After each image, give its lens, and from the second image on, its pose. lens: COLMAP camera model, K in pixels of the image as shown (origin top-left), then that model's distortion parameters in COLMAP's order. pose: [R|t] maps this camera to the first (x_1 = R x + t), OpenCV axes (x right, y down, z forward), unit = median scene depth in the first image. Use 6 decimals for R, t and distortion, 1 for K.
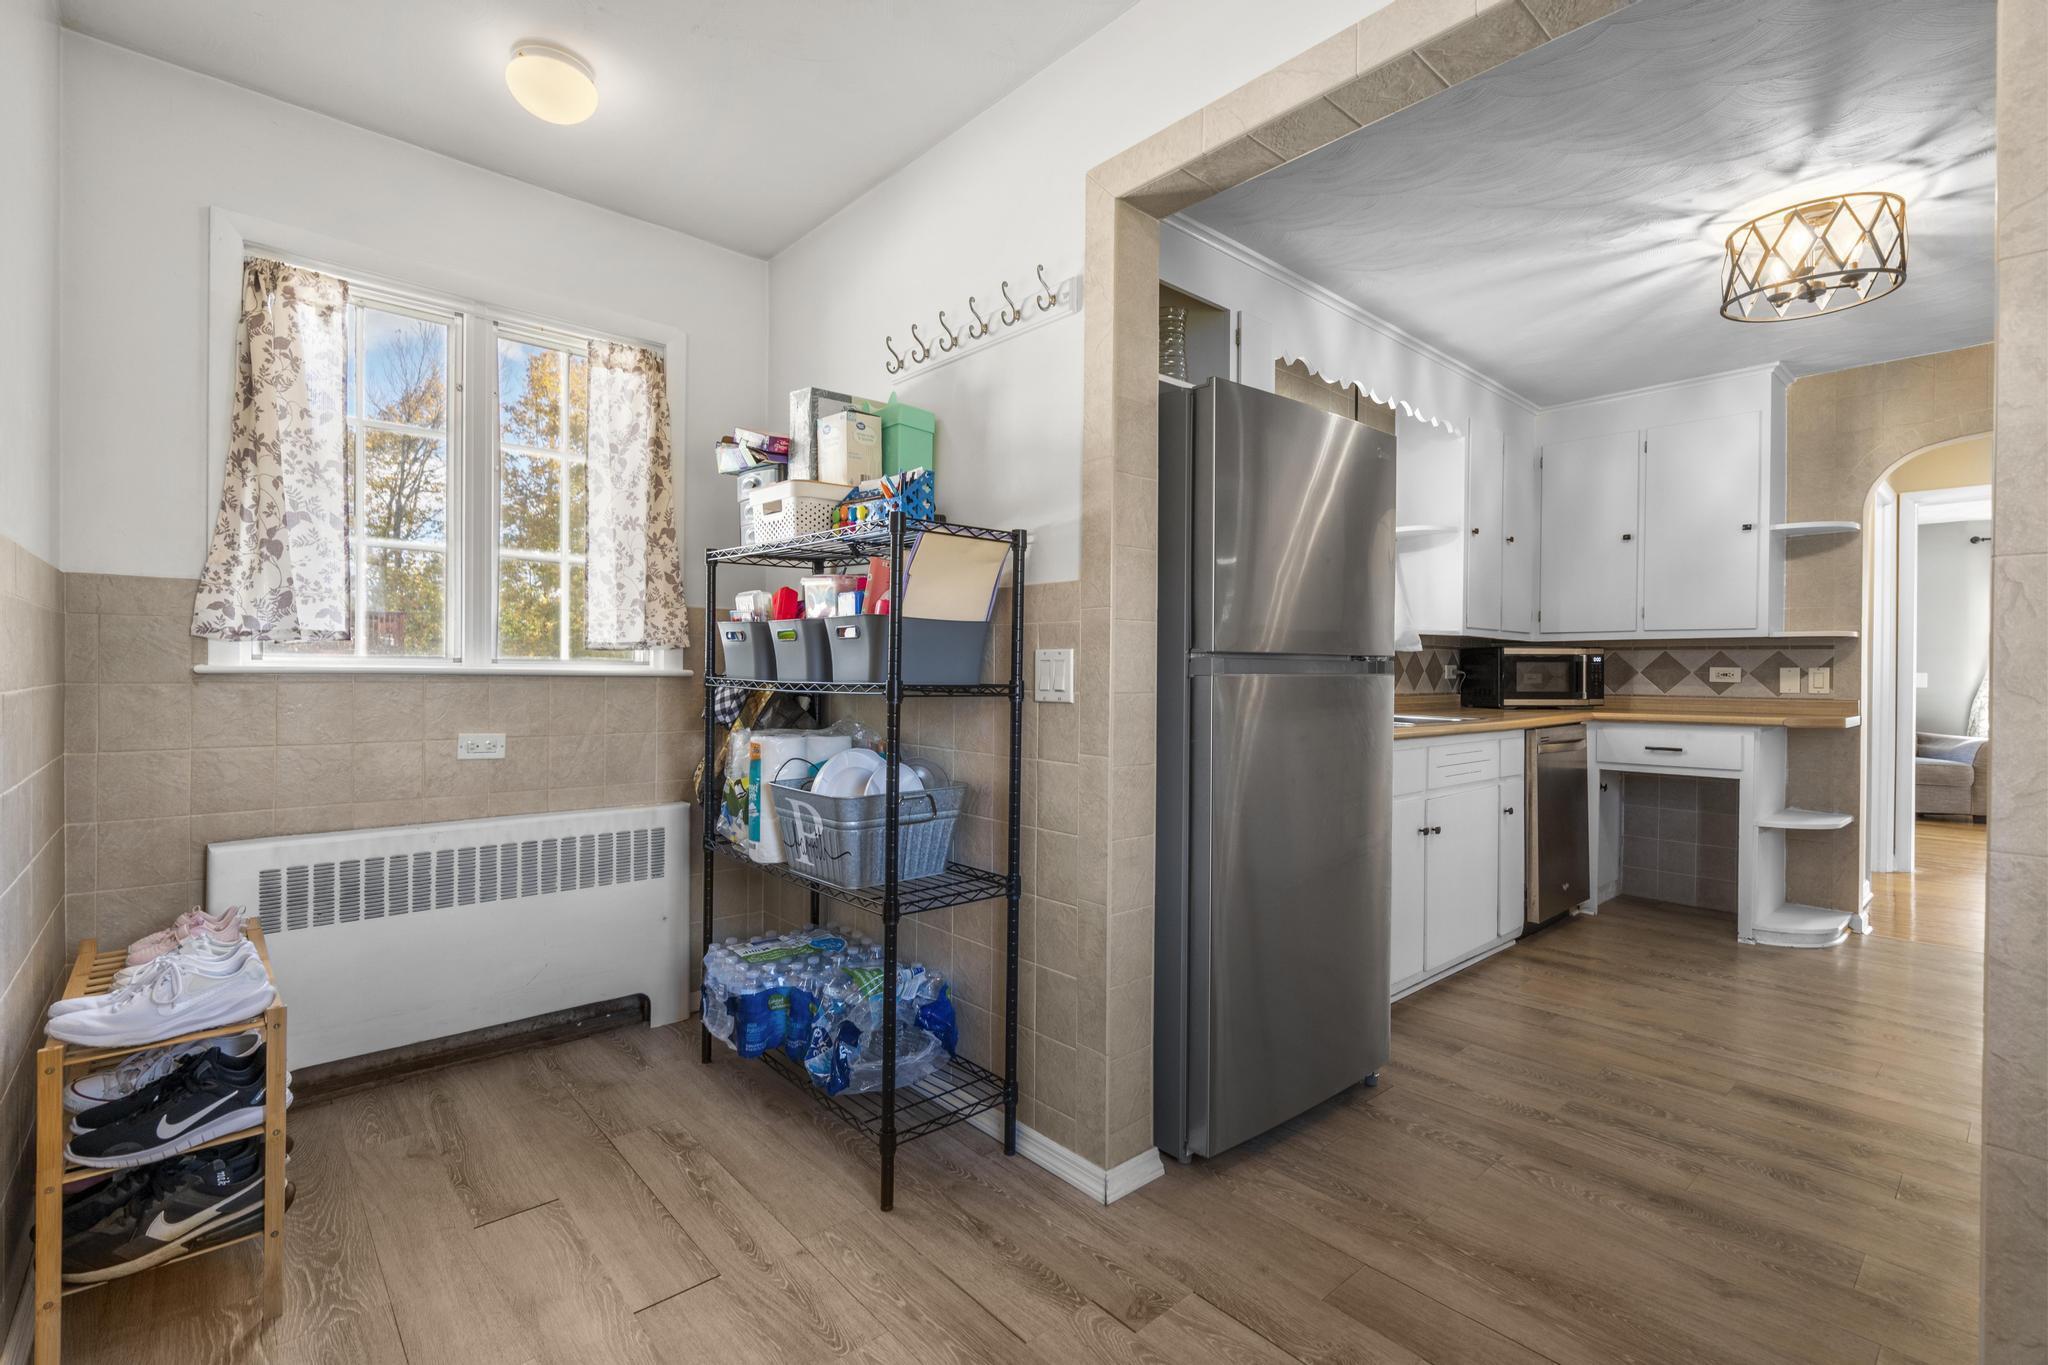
lens RADIAL K [[922.2, 0, 1017.5], [0, 922.2, 682.2], [0, 0, 1]] dist [0.001190, 0.000556]
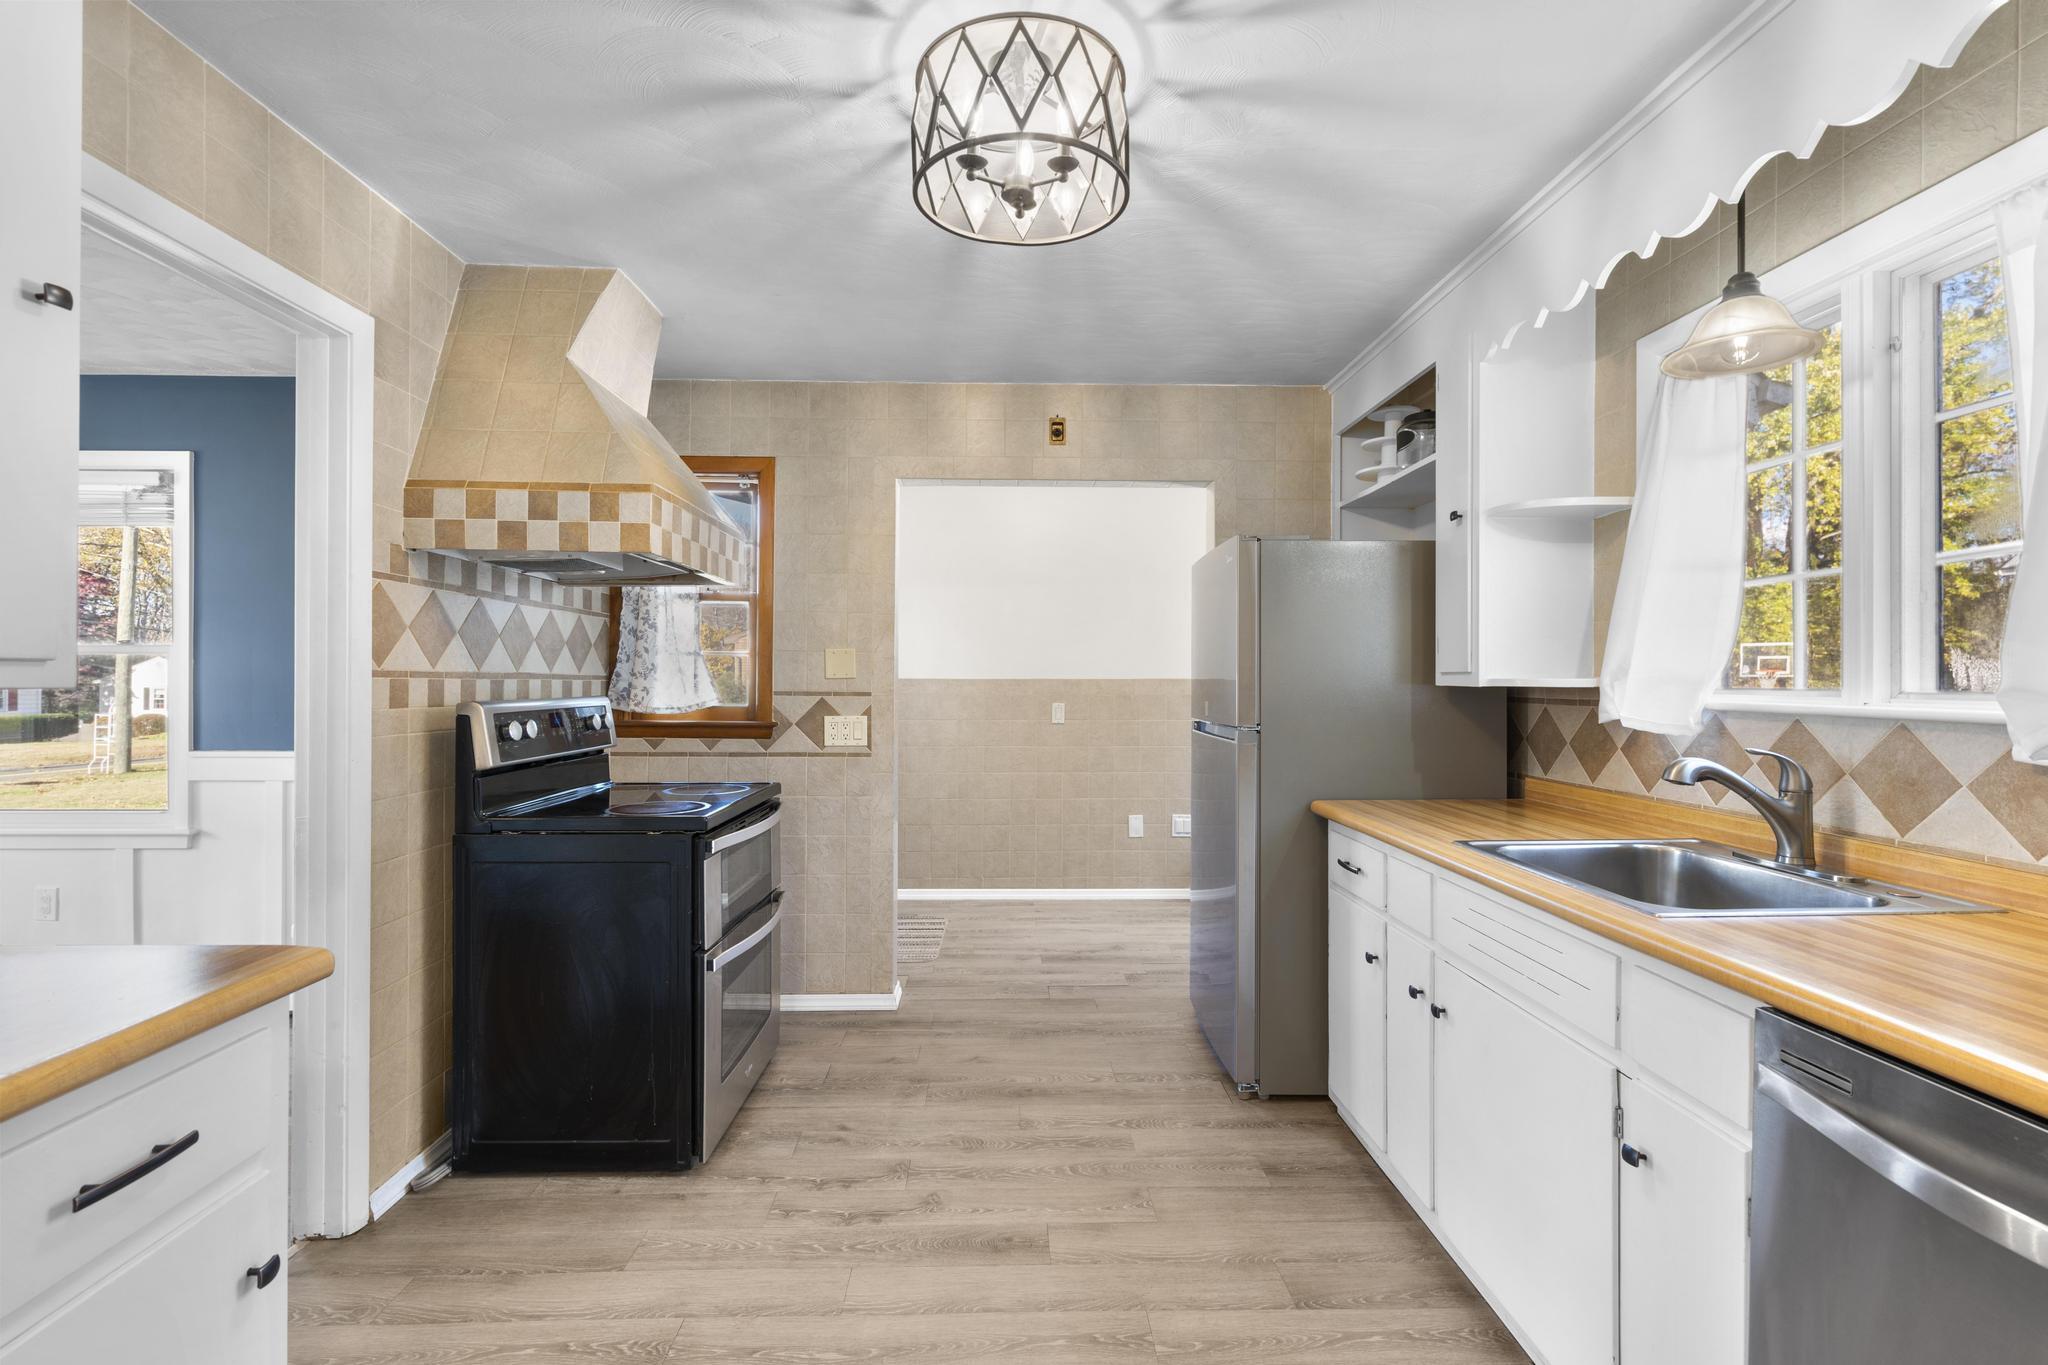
lens RADIAL K [[922.2, 0, 1022.7], [0, 922.2, 674.2], [0, 0, 1]] dist [0.001190, 0.000556]
pose [[-0.639524, -0.014877, -0.768627, 0.928011], [-0.021621, 0.999765, -0.001361, -0.053516], [0.768467, 0.015748, -0.639695, 0.970284]]
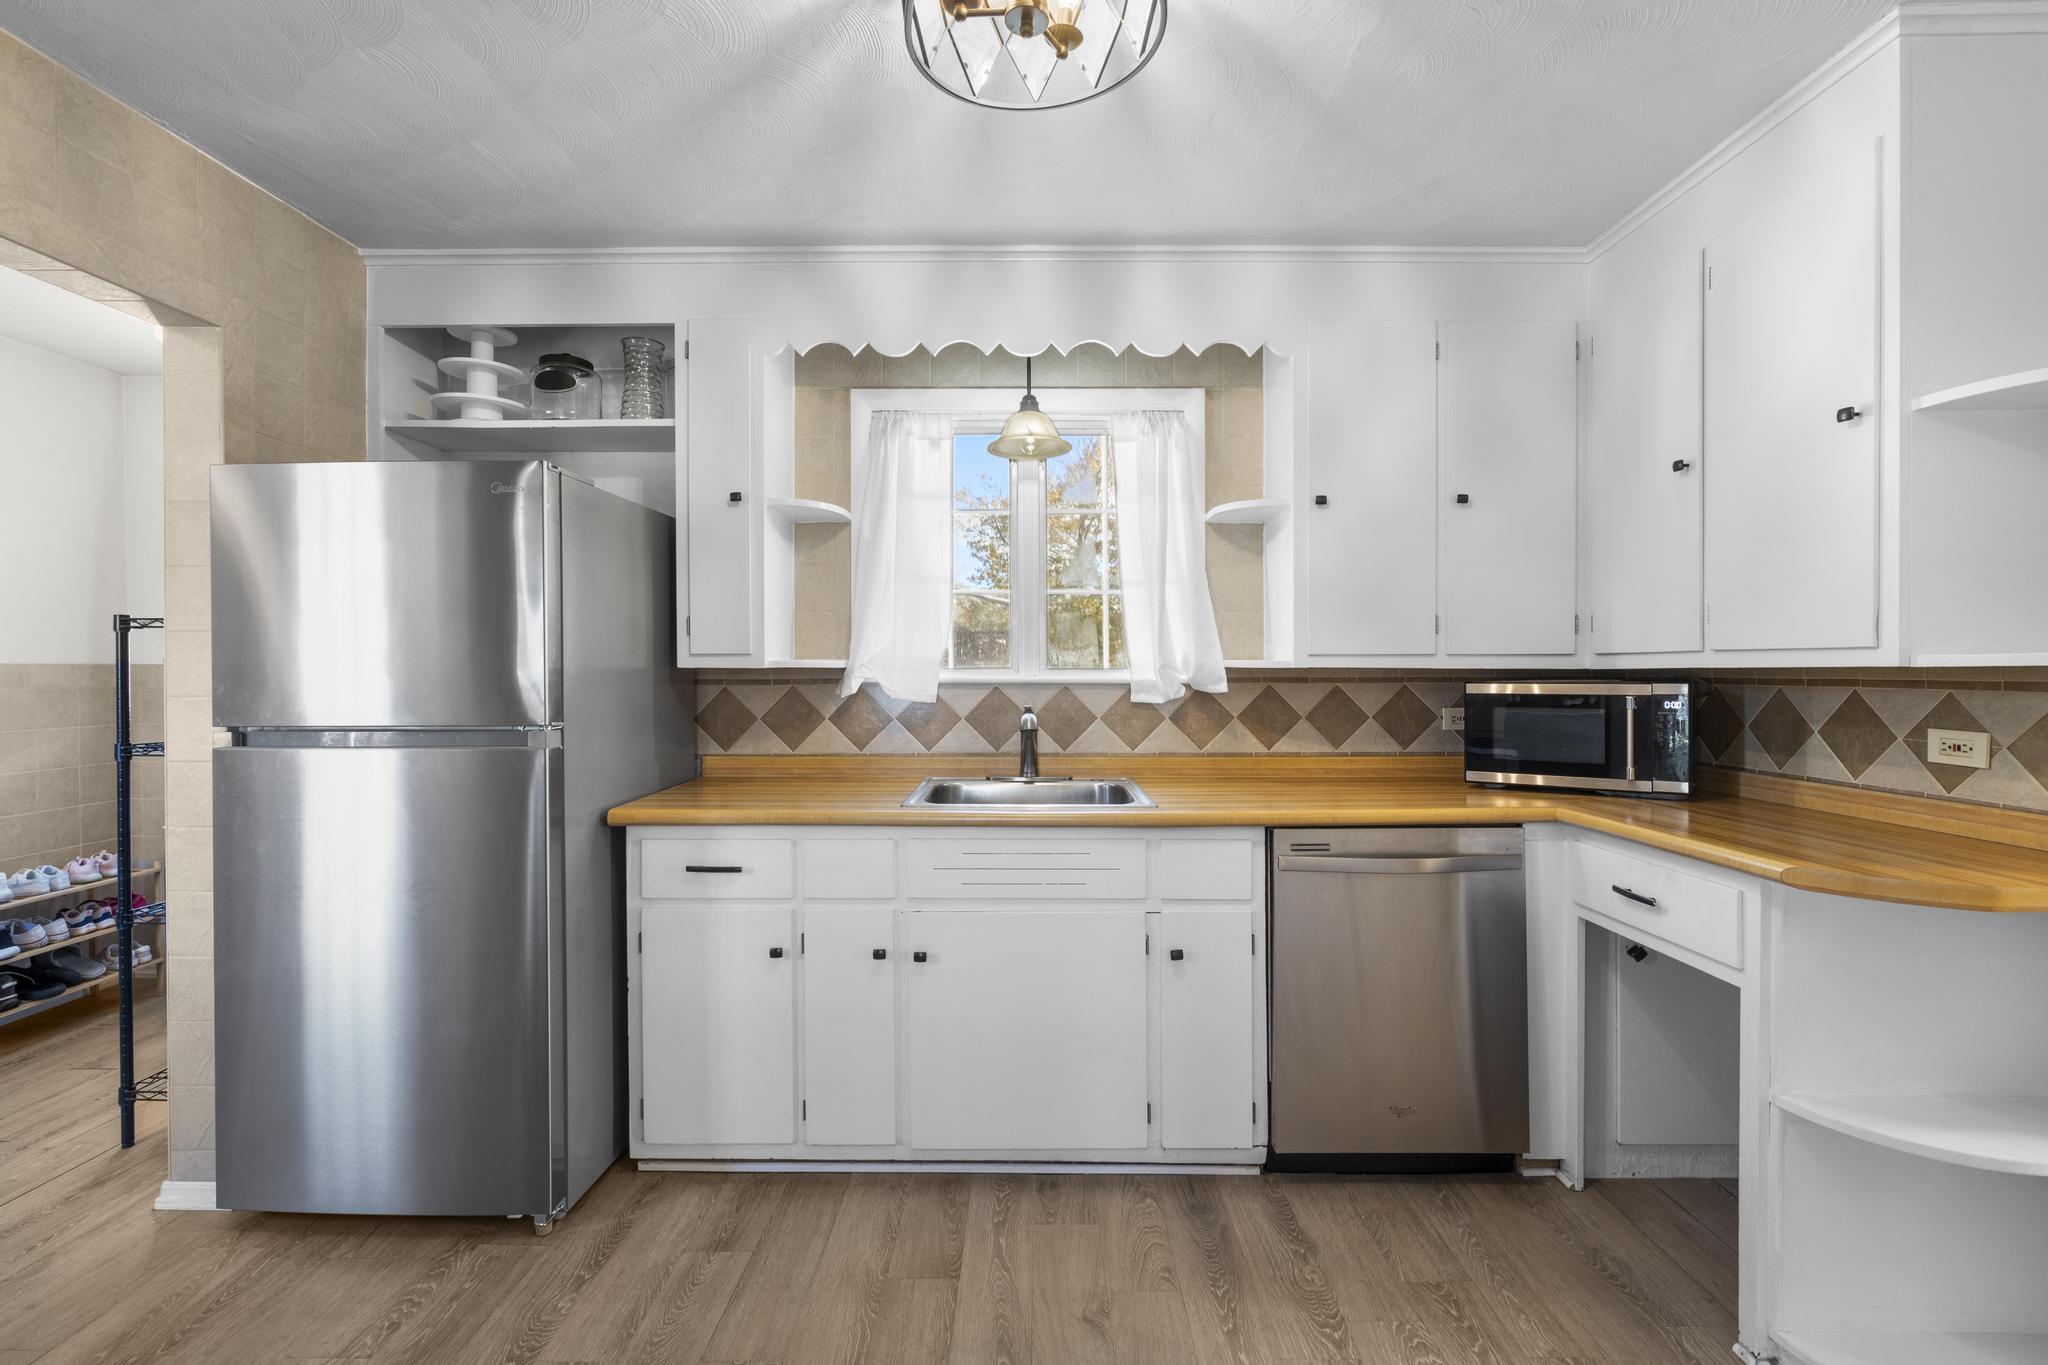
lens RADIAL K [[922.2, 0, 1019.3], [0, 922.2, 675.9], [0, 0, 1]] dist [0.001190, 0.000556]
pose [[0.739183, -0.005665, -0.673481, 0.813809], [-0.002266, 0.999938, -0.010899, -0.039743], [0.673501, 0.009582, 0.739125, 0.427416]]
